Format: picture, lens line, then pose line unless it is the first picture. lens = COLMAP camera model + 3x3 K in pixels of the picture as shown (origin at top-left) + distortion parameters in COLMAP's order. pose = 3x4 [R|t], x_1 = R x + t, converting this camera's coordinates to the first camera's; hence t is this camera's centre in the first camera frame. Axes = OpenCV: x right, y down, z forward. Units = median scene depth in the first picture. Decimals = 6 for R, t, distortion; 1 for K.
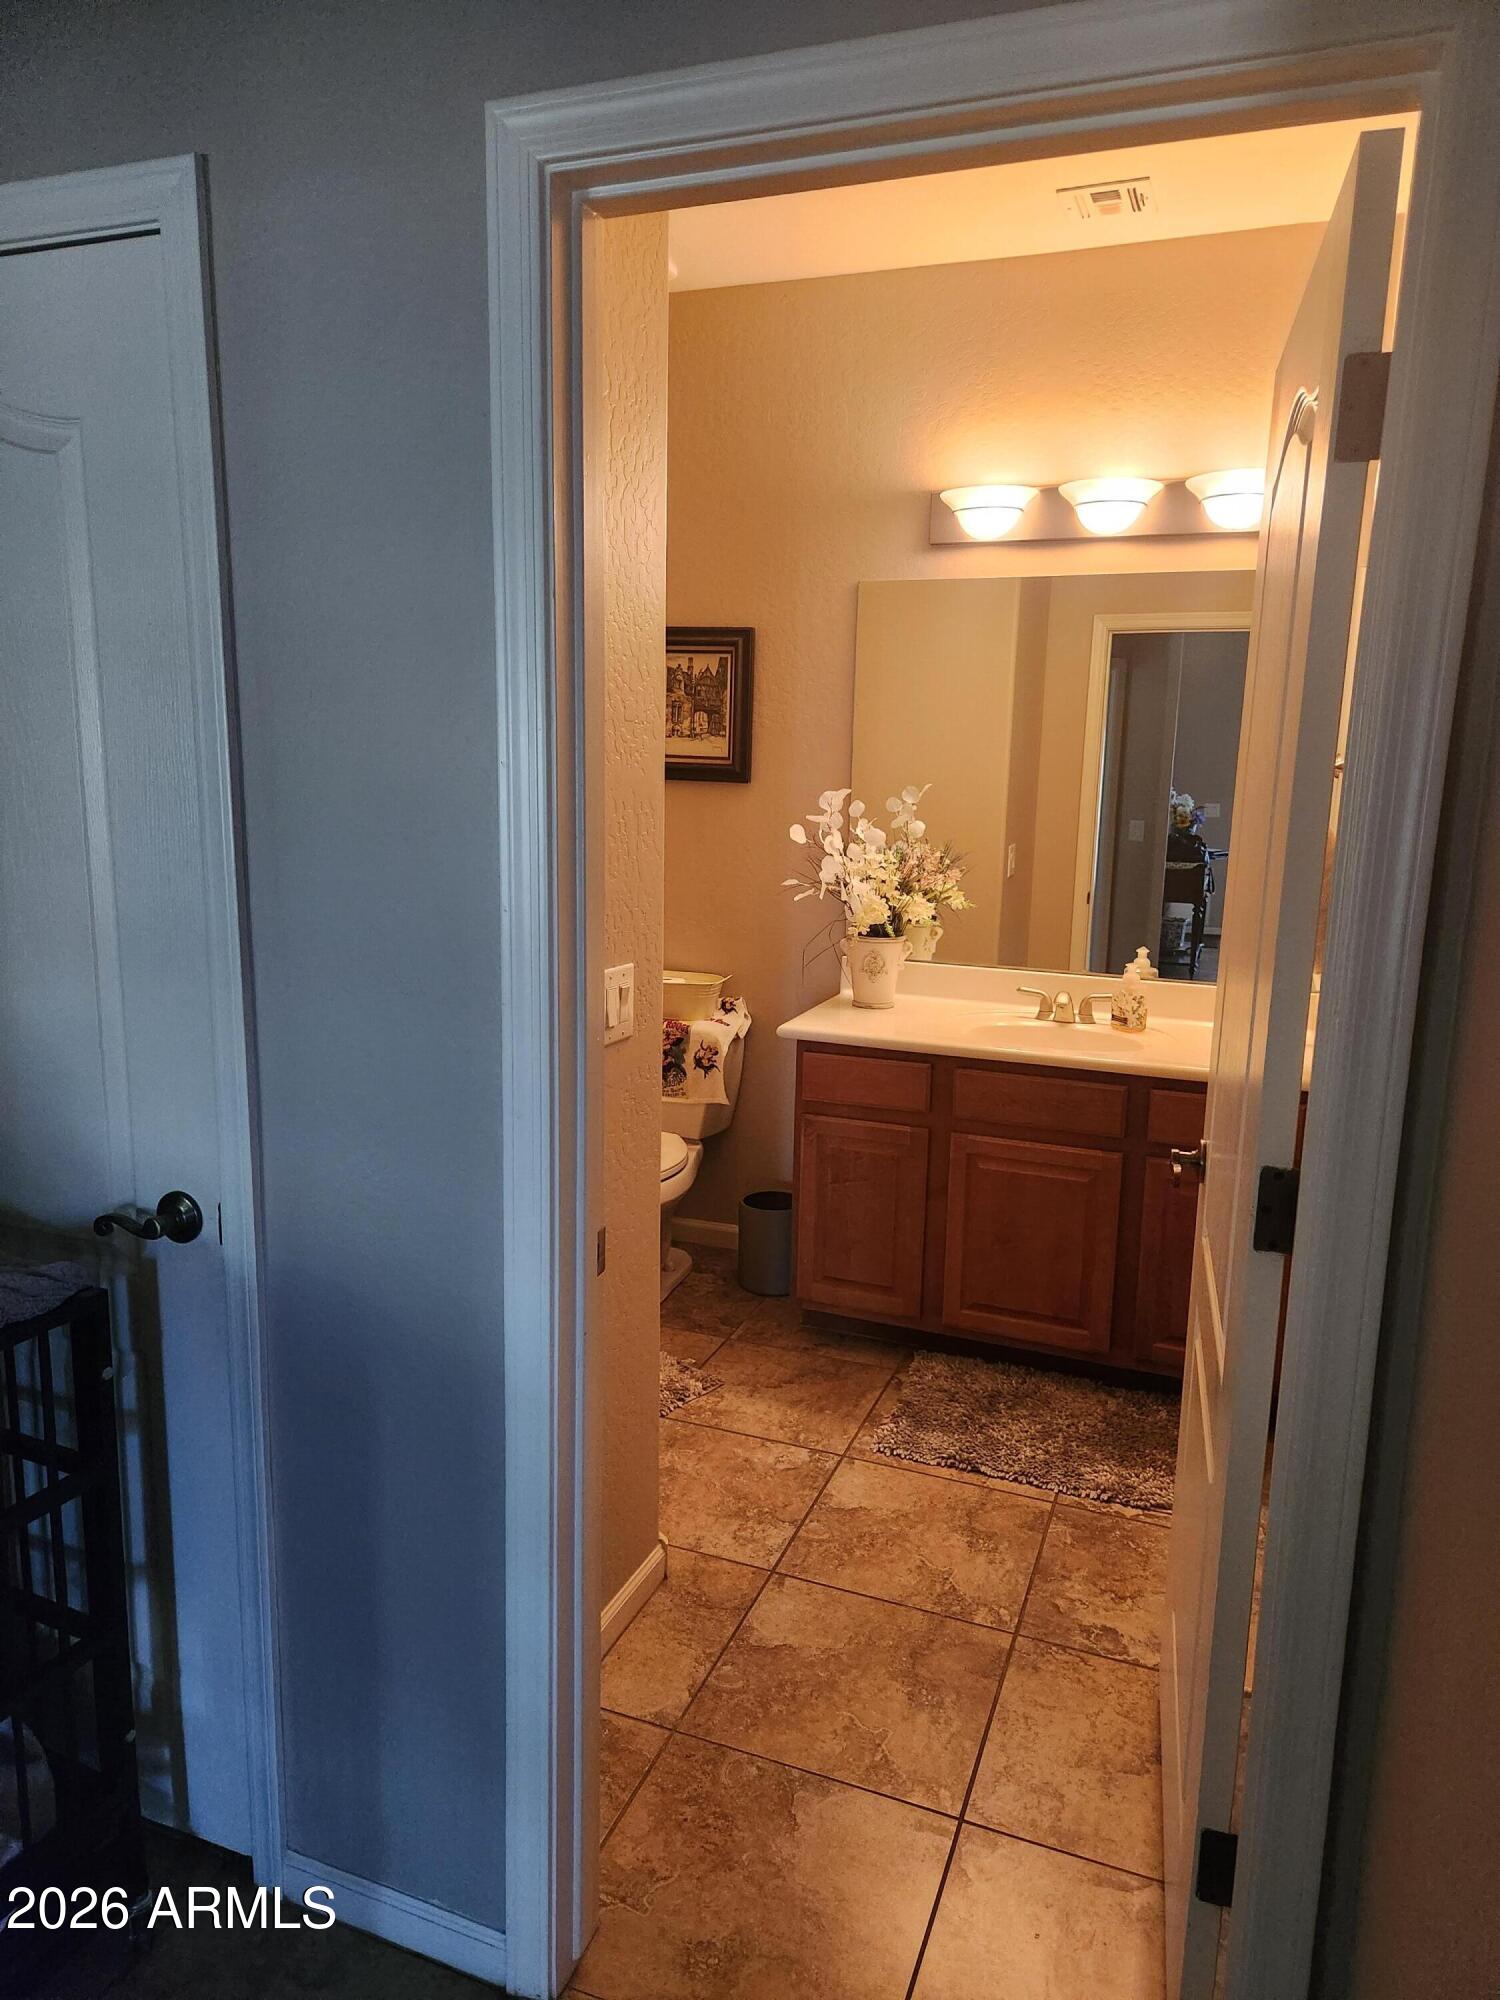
lens RADIAL K [[1333.5, 0, 752.3], [0, 1333.5, 1011.0], [0, 0, 1]] dist [0.075384, -0.061742]
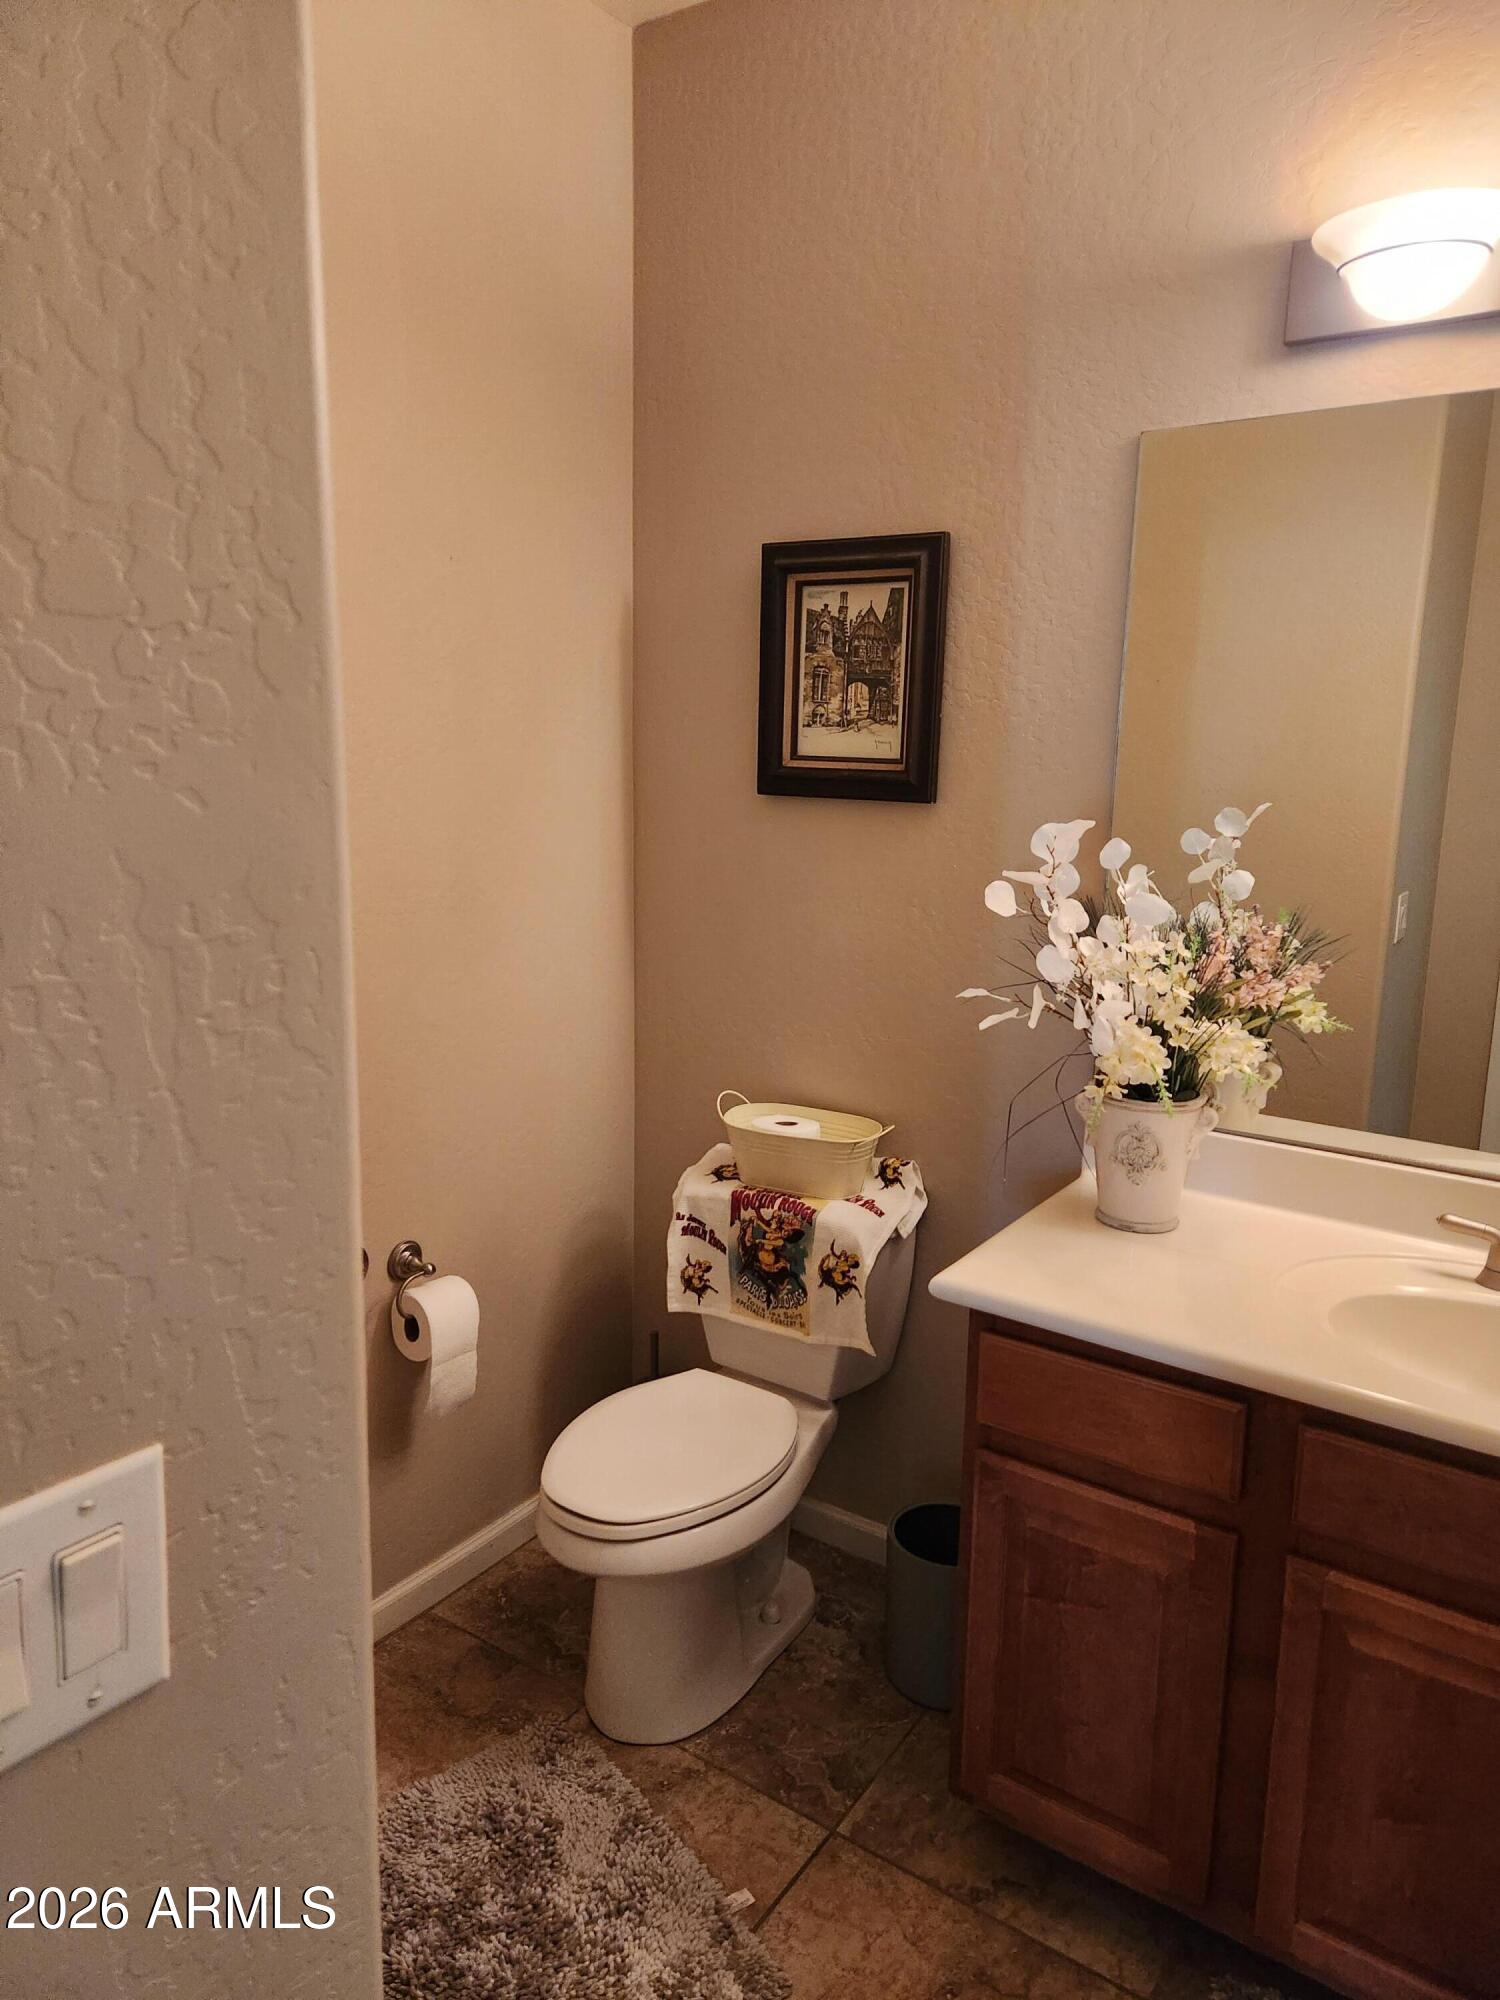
lens RADIAL K [[1333.5, 0, 743.4], [0, 1333.5, 992.3], [0, 0, 1]] dist [0.075384, -0.061742]
pose [[0.971058, 0.038508, -0.235720, 0.058178], [-0.042406, 0.999034, -0.011487, -0.078189], [0.235050, 0.021150, 0.971753, 0.417693]]
